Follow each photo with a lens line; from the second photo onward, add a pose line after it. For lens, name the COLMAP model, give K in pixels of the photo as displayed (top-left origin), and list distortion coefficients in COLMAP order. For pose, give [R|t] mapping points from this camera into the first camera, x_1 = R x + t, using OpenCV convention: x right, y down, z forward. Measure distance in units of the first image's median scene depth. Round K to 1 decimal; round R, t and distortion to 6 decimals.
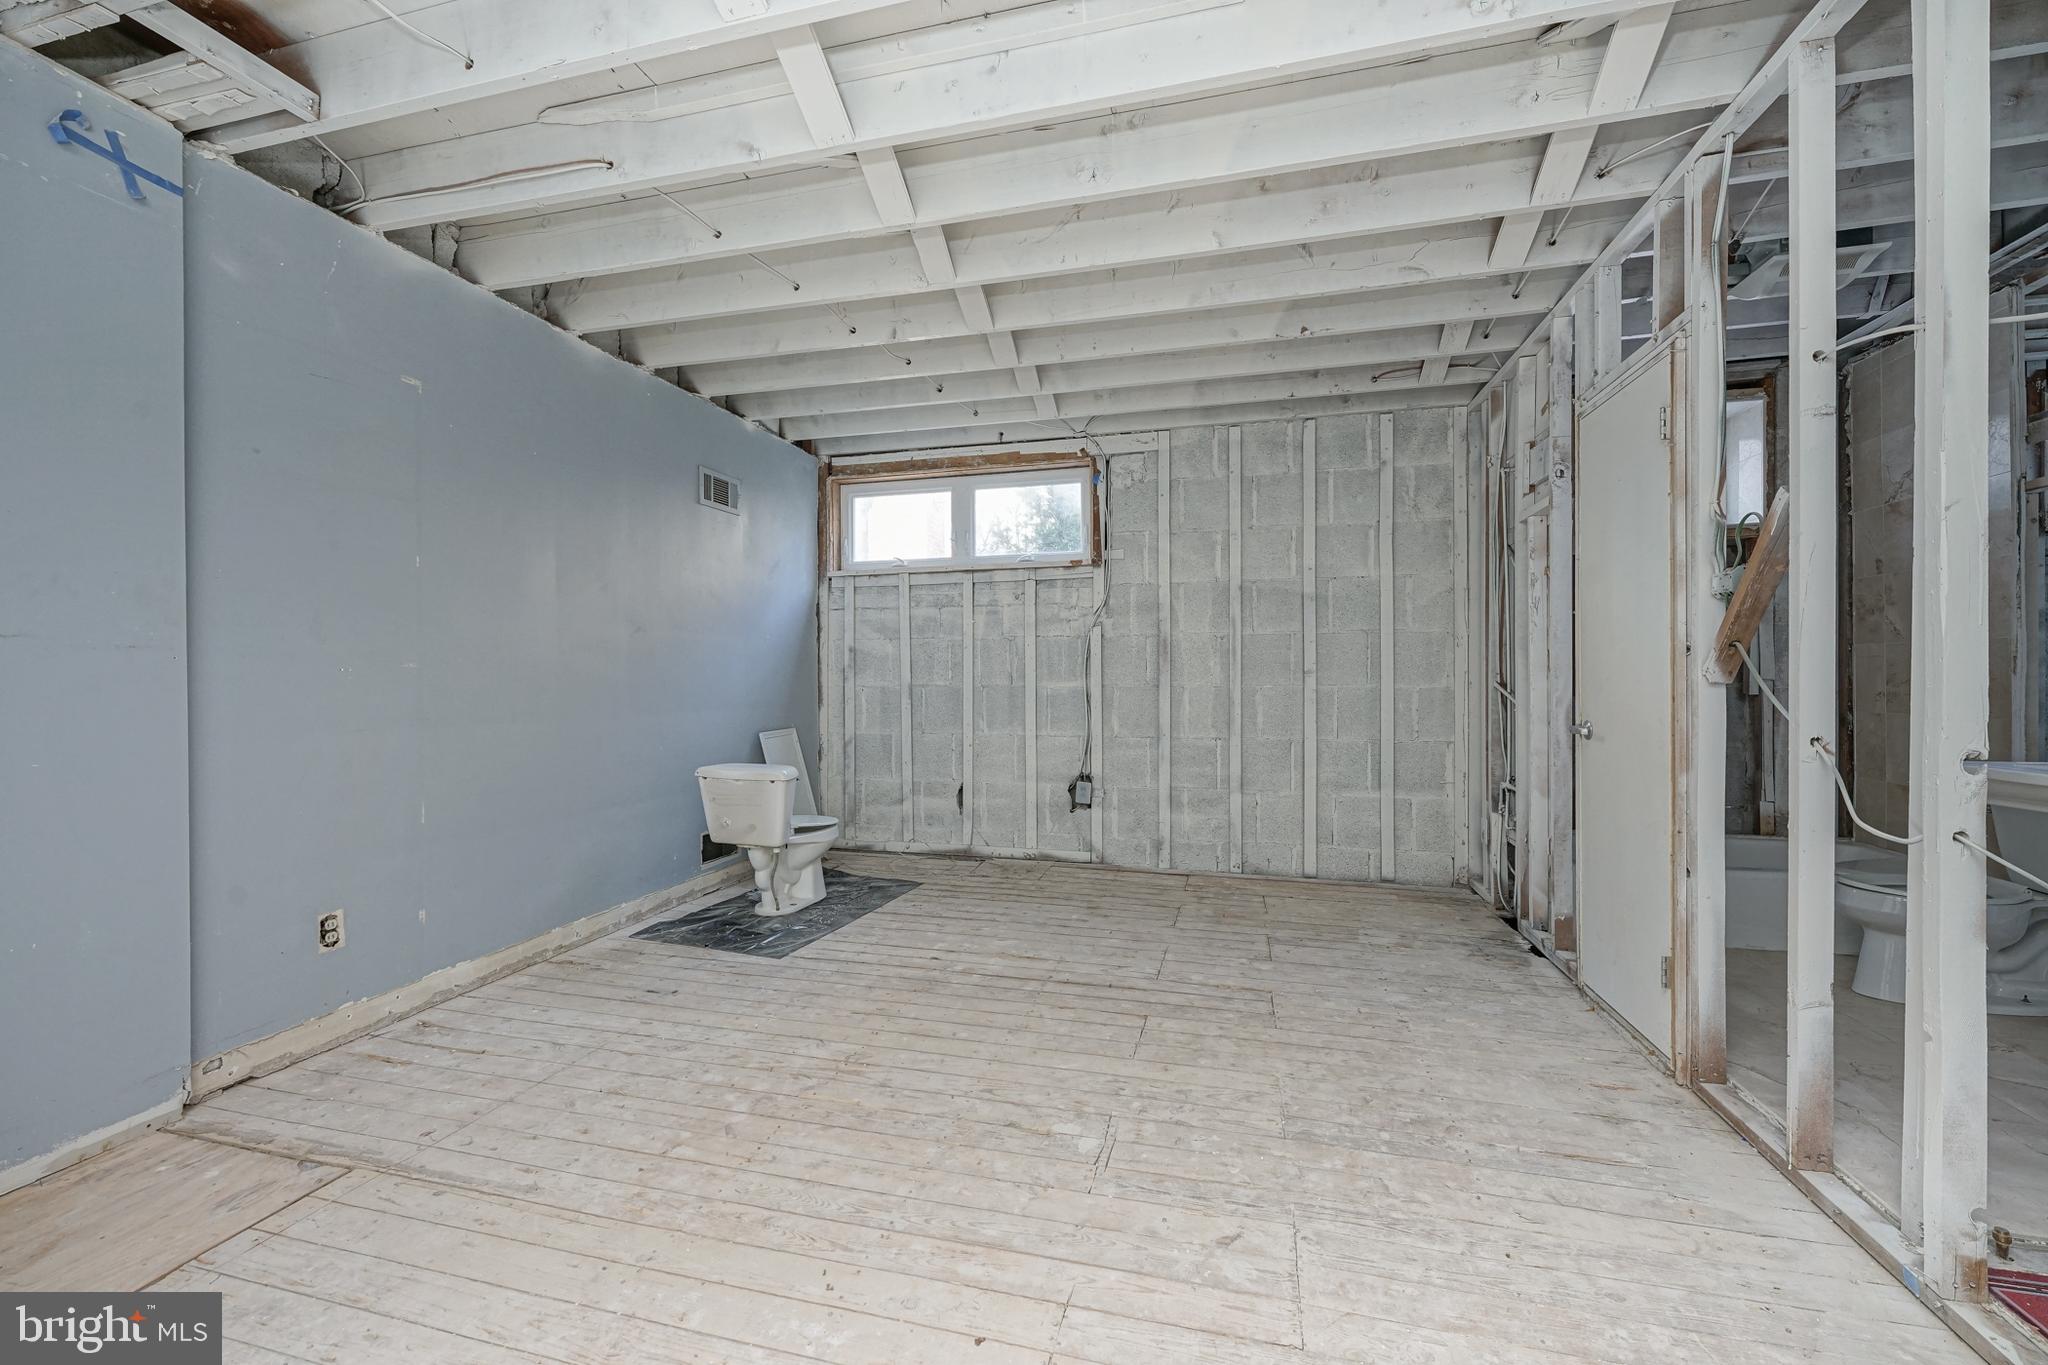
lens RADIAL K [[821.0, 0, 1024.0], [0, 821.0, 682.5], [0, 0, 1]] dist [-0.000043, 0.000340]
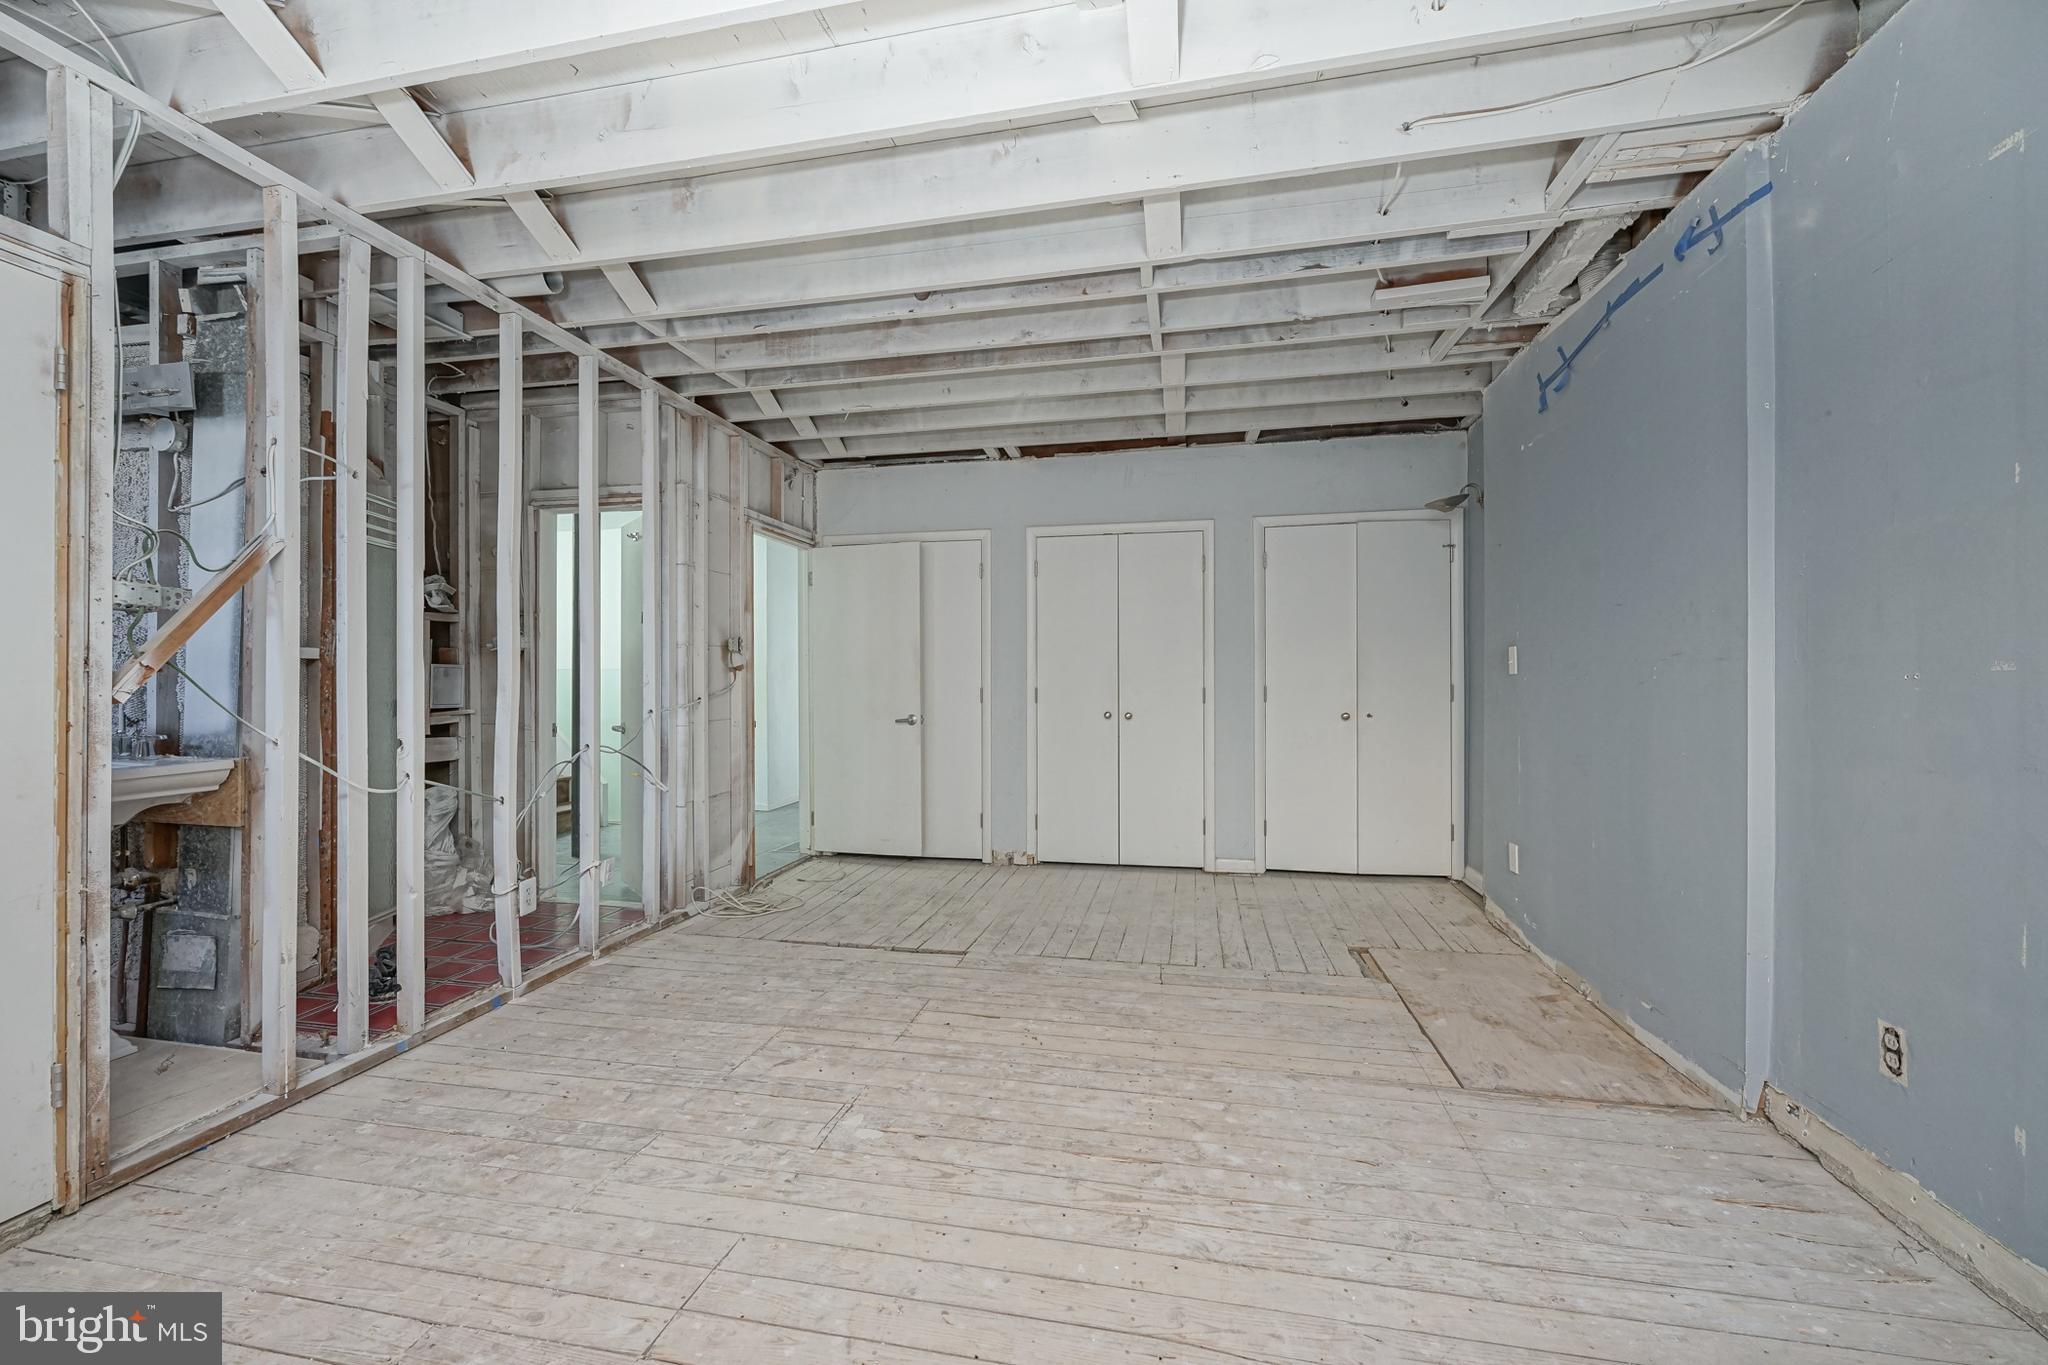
lens RADIAL K [[821.0, 0, 1024.0], [0, 821.0, 682.5], [0, 0, 1]] dist [-0.000043, 0.000340]
pose [[-0.997946, 0.006775, -0.063707, -0.074538], [0.006187, 0.999936, 0.009422, -0.025396], [0.063766, 0.009009, -0.997924, 1.895193]]
